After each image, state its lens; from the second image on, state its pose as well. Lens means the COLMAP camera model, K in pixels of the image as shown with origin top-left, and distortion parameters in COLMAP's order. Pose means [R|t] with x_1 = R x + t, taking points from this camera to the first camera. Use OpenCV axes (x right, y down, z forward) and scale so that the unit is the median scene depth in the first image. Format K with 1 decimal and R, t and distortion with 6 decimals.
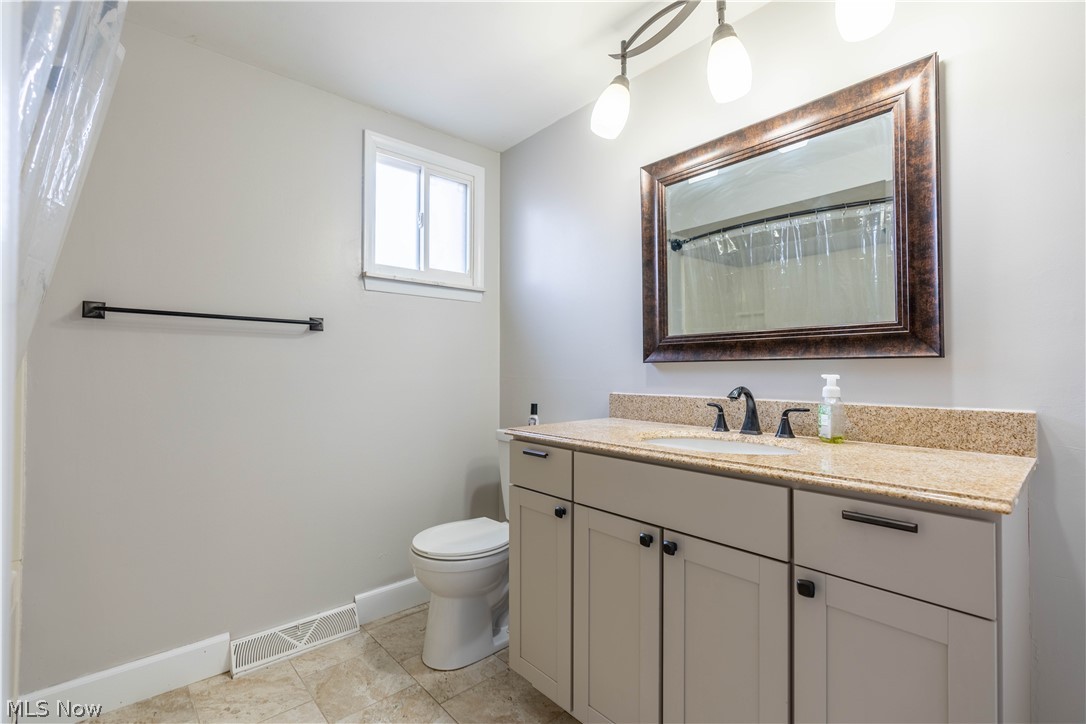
lens RADIAL K [[486.0, 0, 542.9], [0, 486.0, 360.9], [0, 0, 1]] dist [-0.001948, 0.000233]
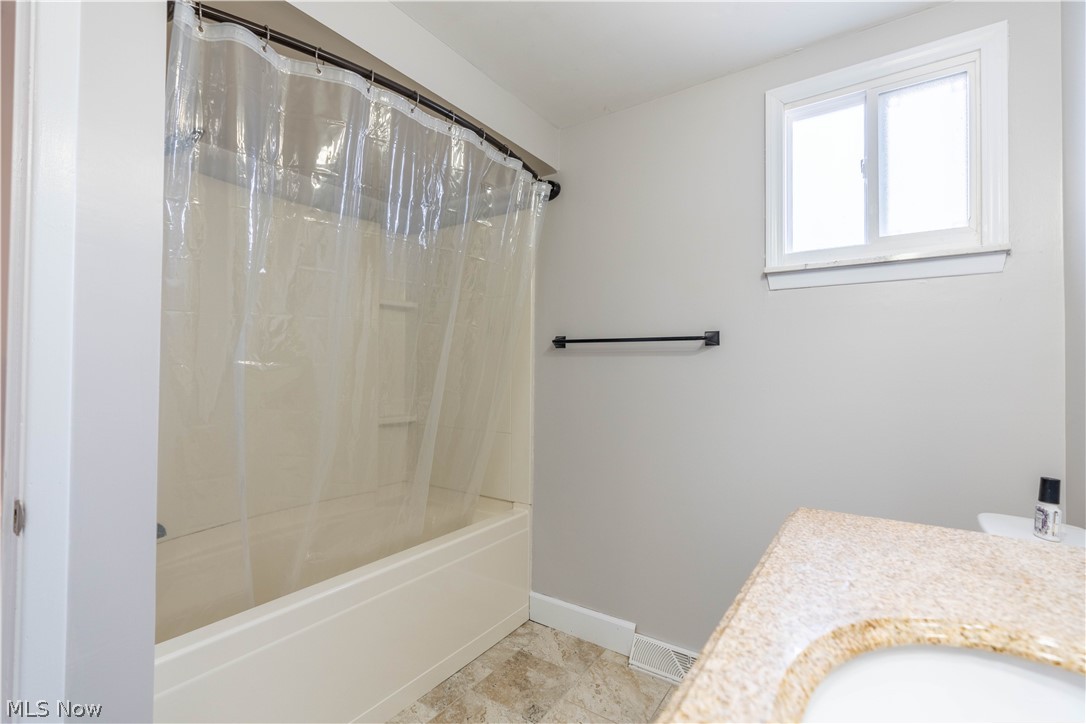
lens RADIAL K [[486.0, 0, 542.9], [0, 486.0, 360.9], [0, 0, 1]] dist [-0.001948, 0.000233]
pose [[0.243771, -0.016019, -0.969700, 0.342998], [0.013894, 0.999819, -0.013024, -0.026255], [0.969733, -0.010298, 0.243950, 0.471854]]
